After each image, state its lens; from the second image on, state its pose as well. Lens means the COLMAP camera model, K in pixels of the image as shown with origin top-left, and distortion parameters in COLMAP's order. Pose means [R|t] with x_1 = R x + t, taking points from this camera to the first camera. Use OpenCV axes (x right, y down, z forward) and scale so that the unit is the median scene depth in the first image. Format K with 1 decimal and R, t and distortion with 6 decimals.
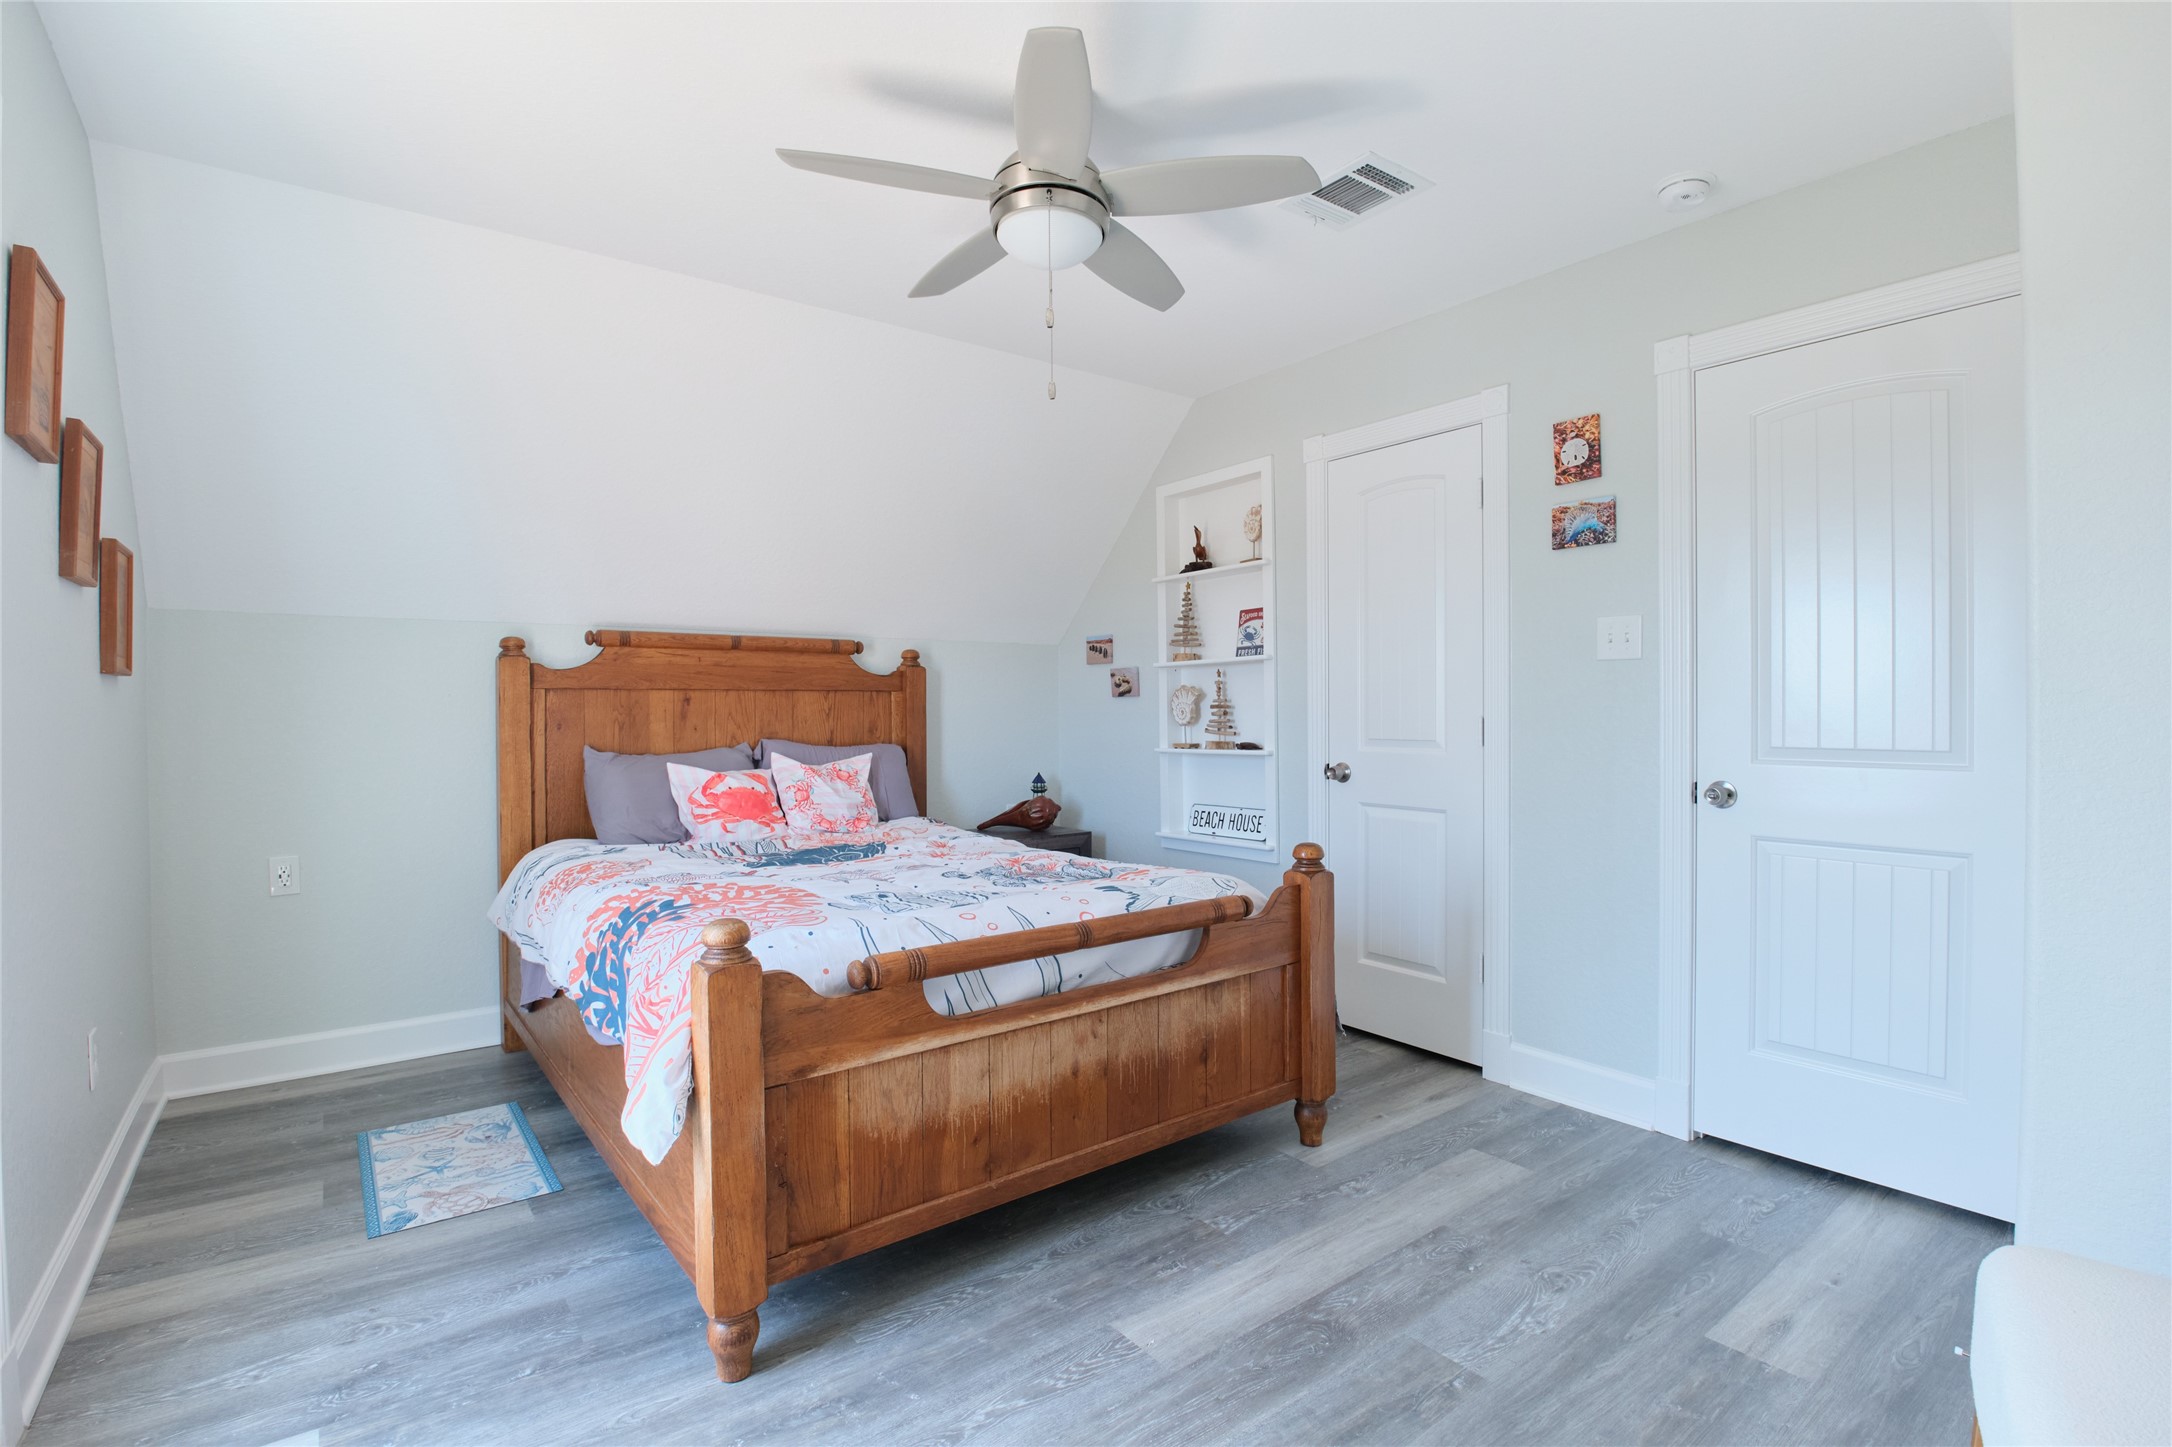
lens RADIAL K [[1003.2, 0, 1086.0], [0, 1003.2, 723.5], [0, 0, 1]] dist [-0.080264, -0.000289]
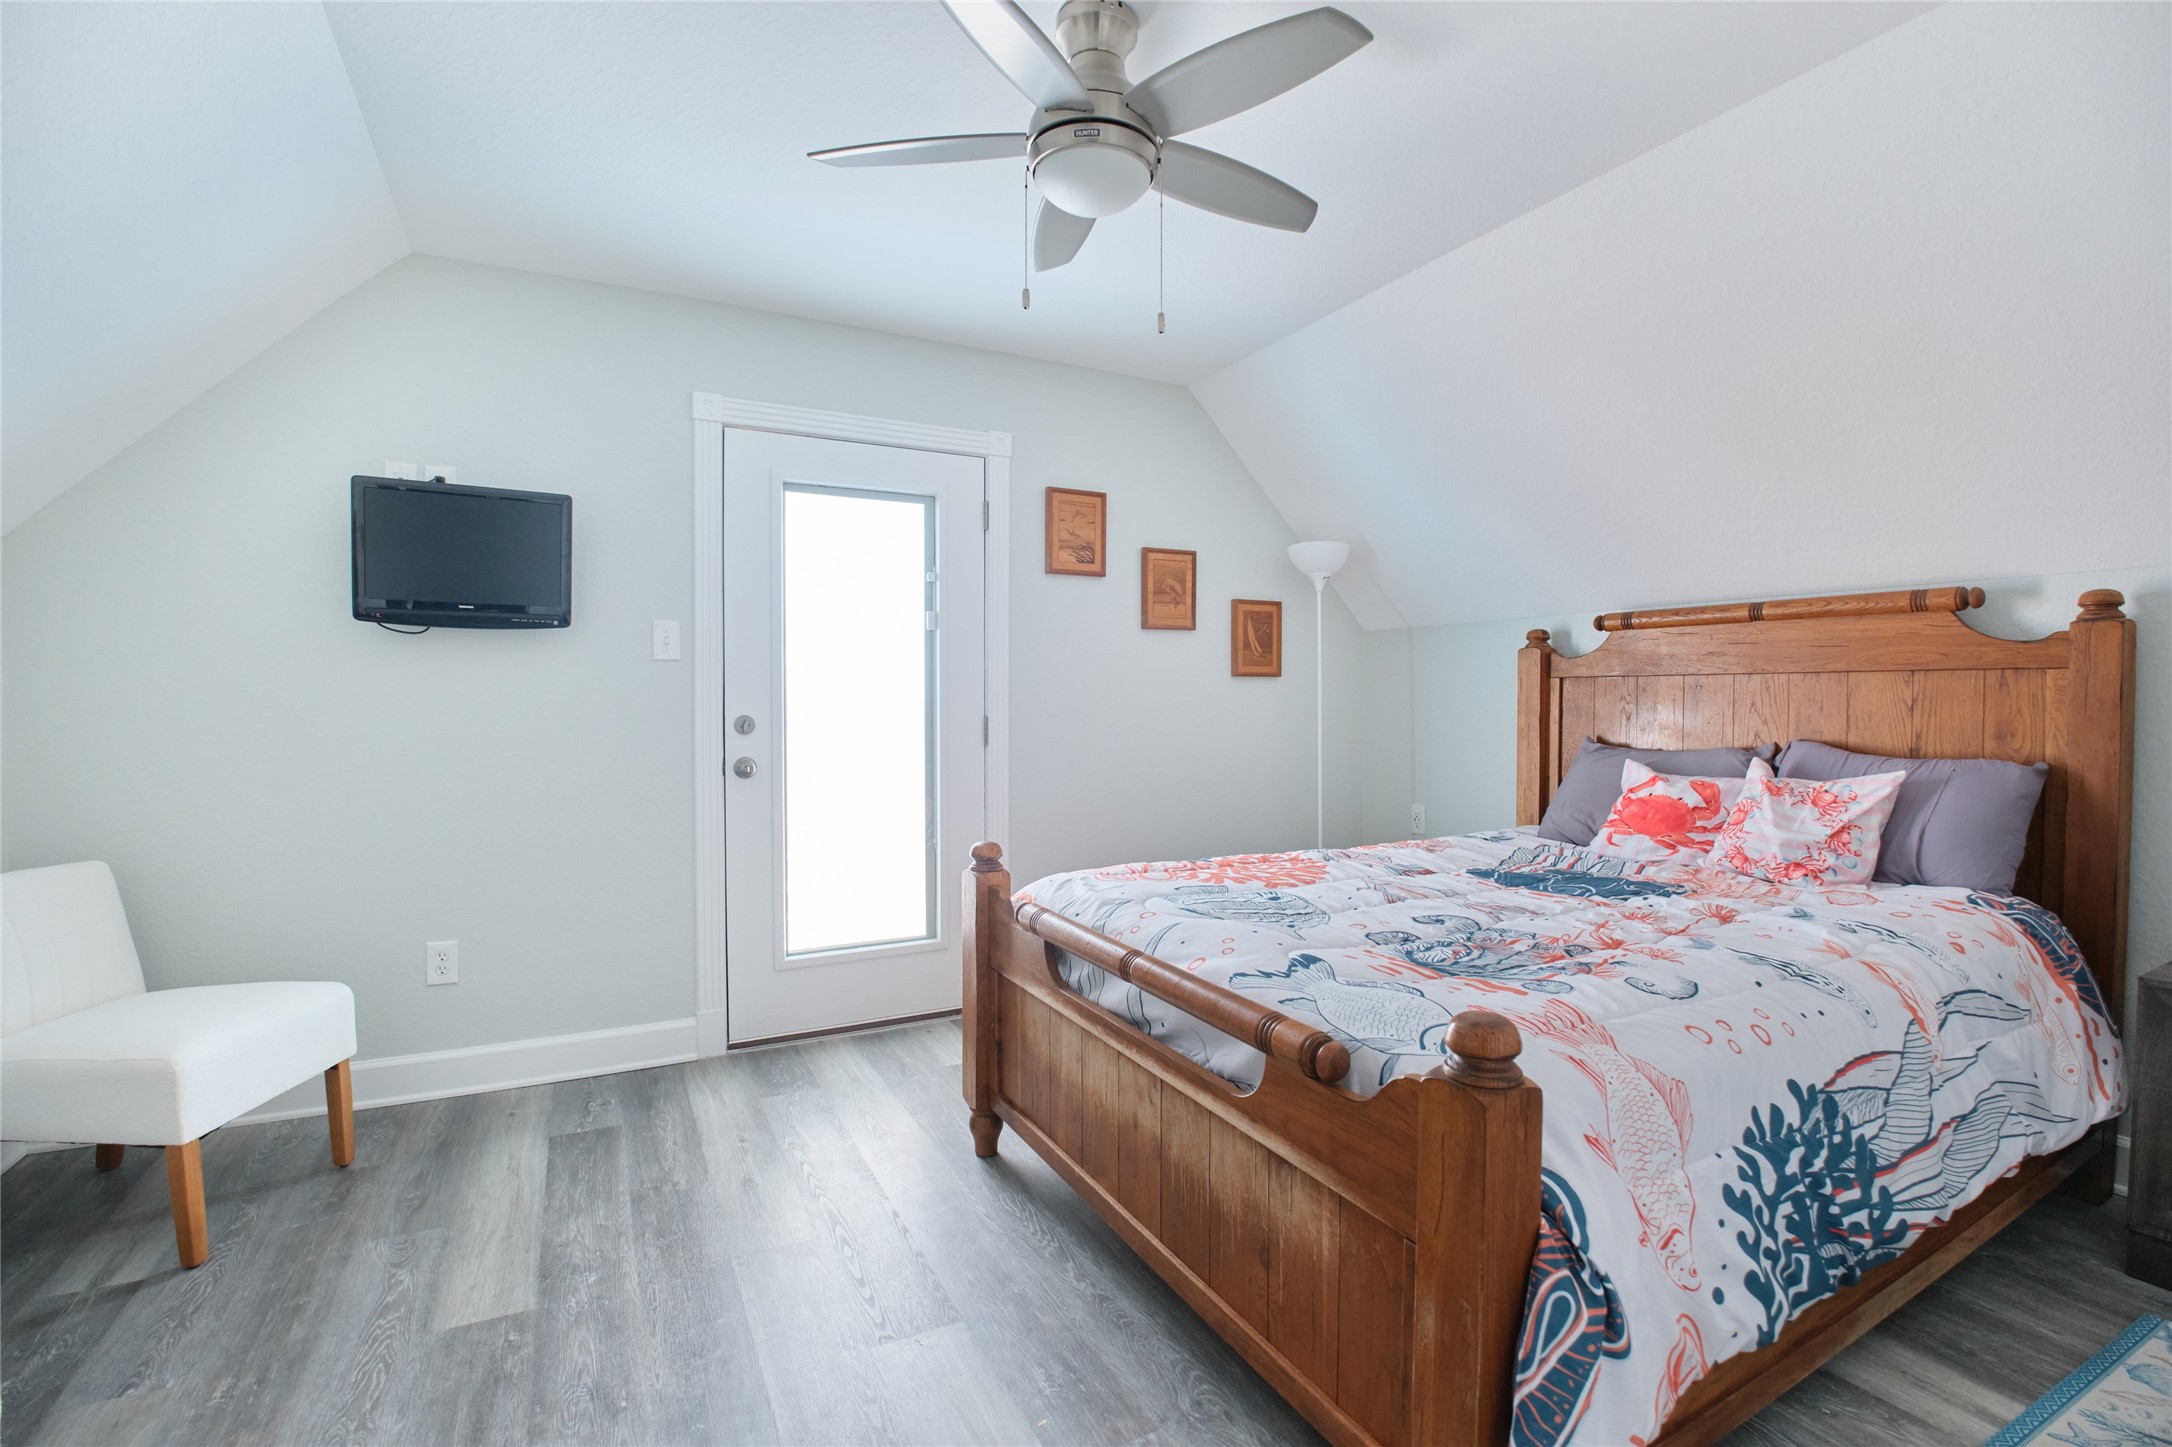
lens RADIAL K [[967.6, 0, 1086.0], [0, 967.6, 723.5], [0, 0, 1]] dist [-0.032099, -0.000105]
pose [[-0.181196, 0.034967, -0.982825, 0.520722], [-0.010203, 0.999247, 0.037432, -0.019569], [0.983394, 0.016810, -0.180703, 0.709542]]
